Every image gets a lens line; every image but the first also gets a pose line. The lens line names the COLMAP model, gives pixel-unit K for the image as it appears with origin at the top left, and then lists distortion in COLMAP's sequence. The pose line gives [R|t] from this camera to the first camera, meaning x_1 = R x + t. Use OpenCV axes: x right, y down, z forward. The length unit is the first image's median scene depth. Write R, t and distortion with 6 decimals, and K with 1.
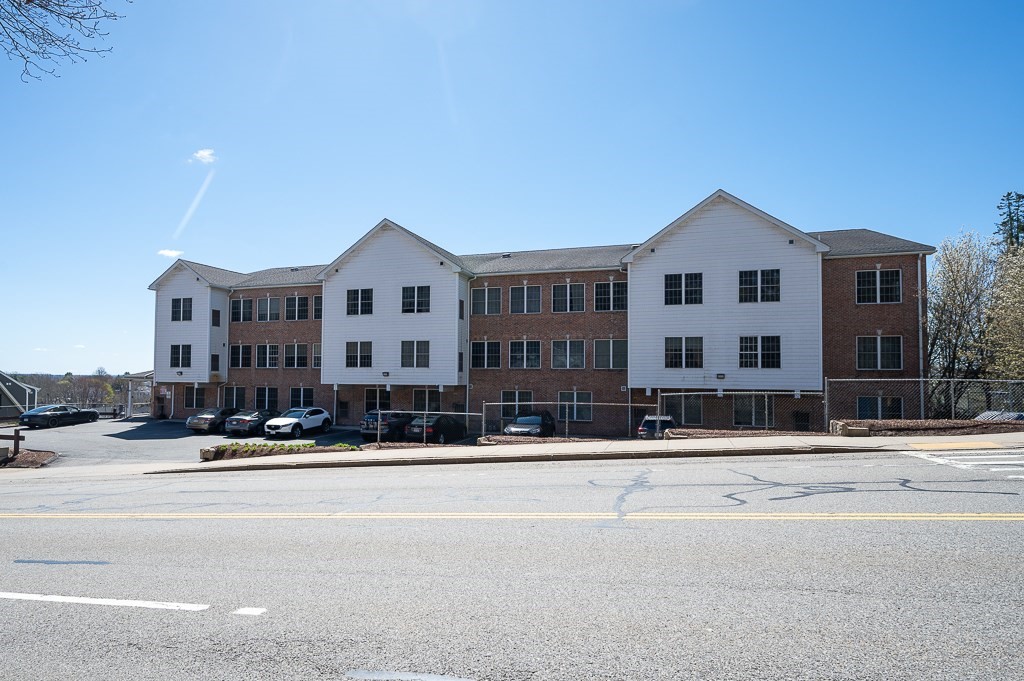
lens RADIAL K [[586.5, 0, 512.4], [0, 586.5, 347.3], [0, 0, 1]] dist [-0.000402, -0.001604]
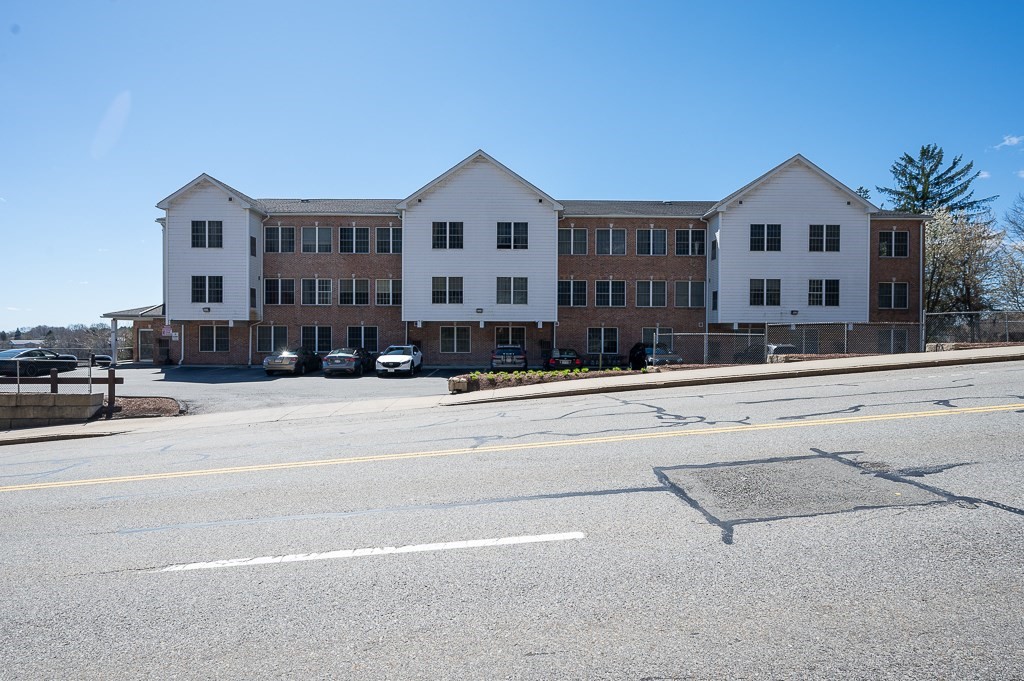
lens RADIAL K [[529.7, 0, 511.5], [0, 529.7, 333.2], [0, 0, 1]] dist [-0.001527, 0.000953]
pose [[0.943133, -0.001425, 0.332413, -0.468605], [-0.013895, 0.998948, 0.043706, 0.044752], [-0.332126, -0.045839, 0.942121, 0.148144]]
